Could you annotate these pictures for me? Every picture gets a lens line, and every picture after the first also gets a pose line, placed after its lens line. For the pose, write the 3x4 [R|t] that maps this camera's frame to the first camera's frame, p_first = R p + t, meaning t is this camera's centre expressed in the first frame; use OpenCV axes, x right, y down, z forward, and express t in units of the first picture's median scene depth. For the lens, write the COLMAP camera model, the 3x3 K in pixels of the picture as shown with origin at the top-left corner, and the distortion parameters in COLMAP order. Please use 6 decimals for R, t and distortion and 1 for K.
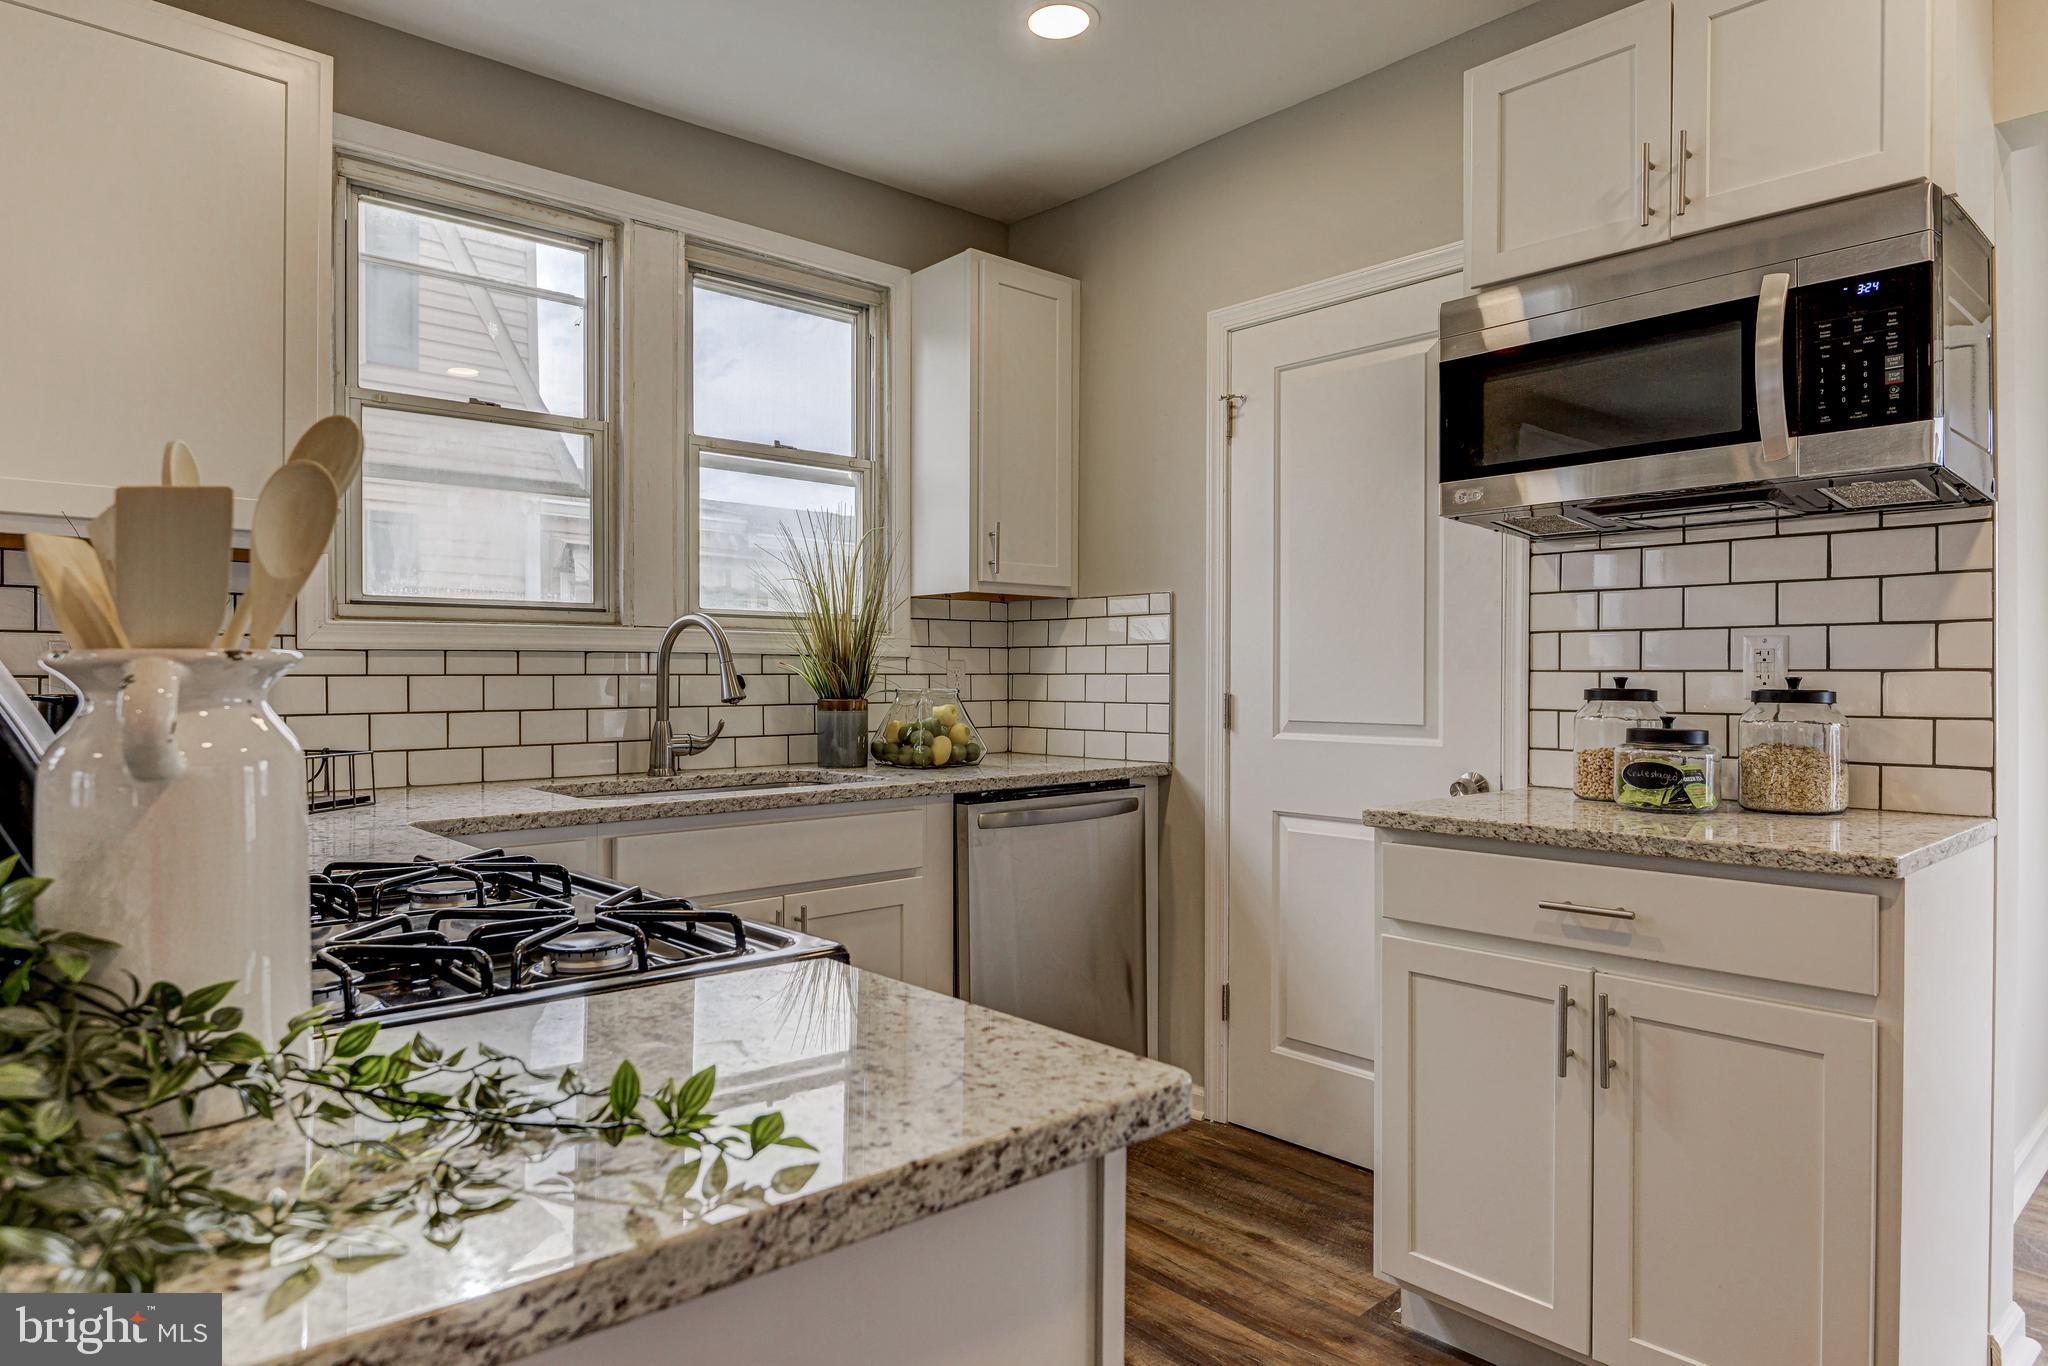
lens RADIAL K [[1219.6, 0, 1022.6], [0, 1219.6, 674.8], [0, 0, 1]] dist [0.006053, 0.001216]
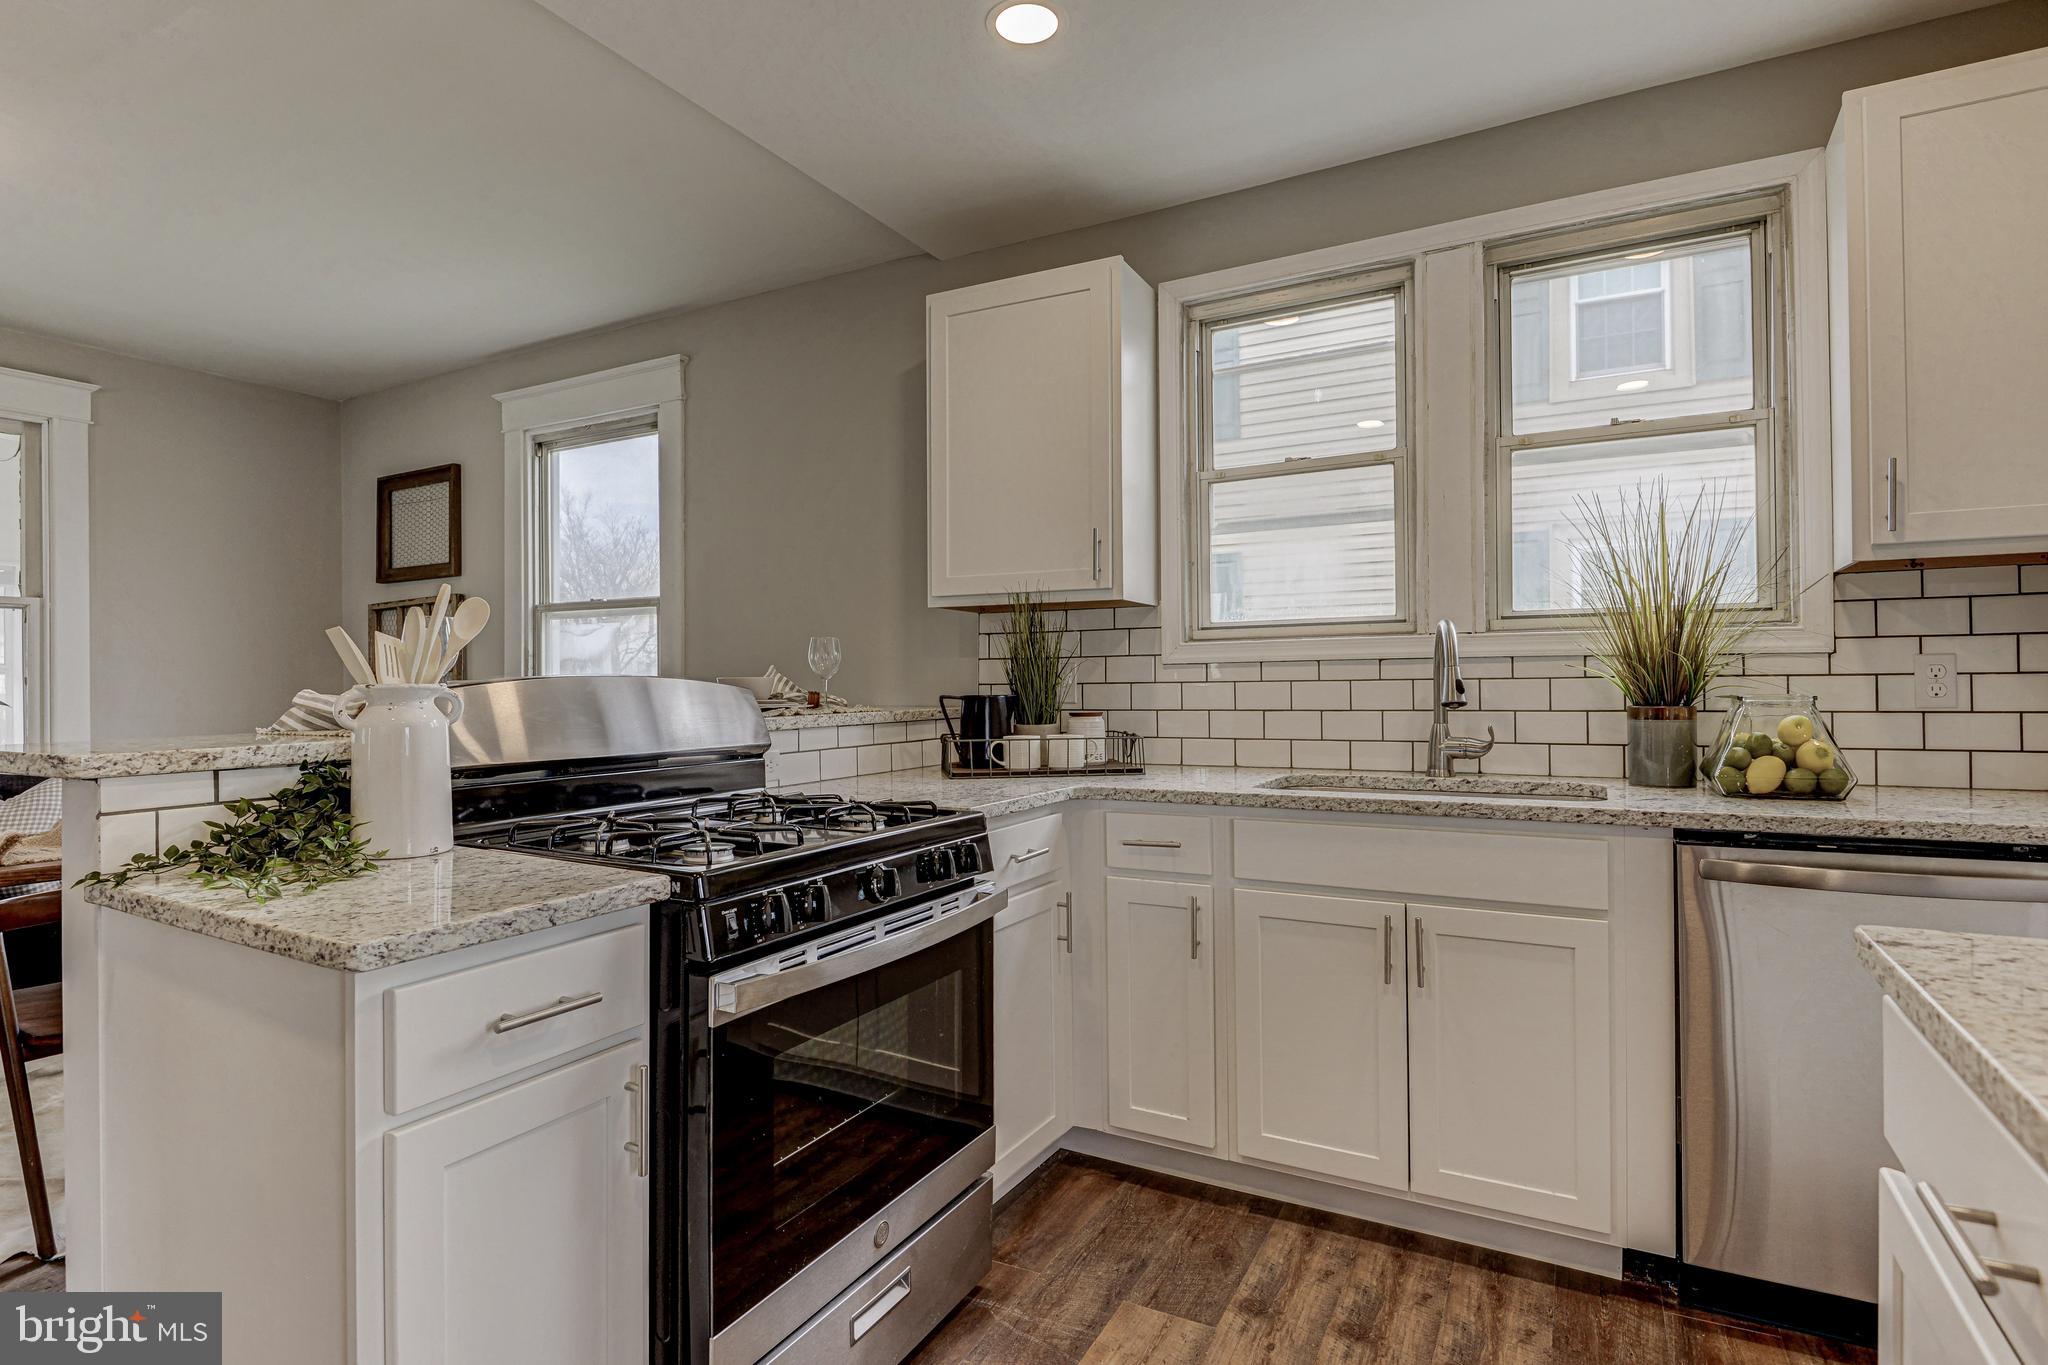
lens RADIAL K [[1038.6, 0, 1022.0], [0, 1038.6, 687.9], [0, 0, 1]] dist [-0.006694, -0.001318]
pose [[0.324277, 0.001172, -0.945961, 0.416452], [0.009763, 0.999942, 0.004586, -0.000322], [0.945912, -0.010723, 0.324247, 0.366371]]
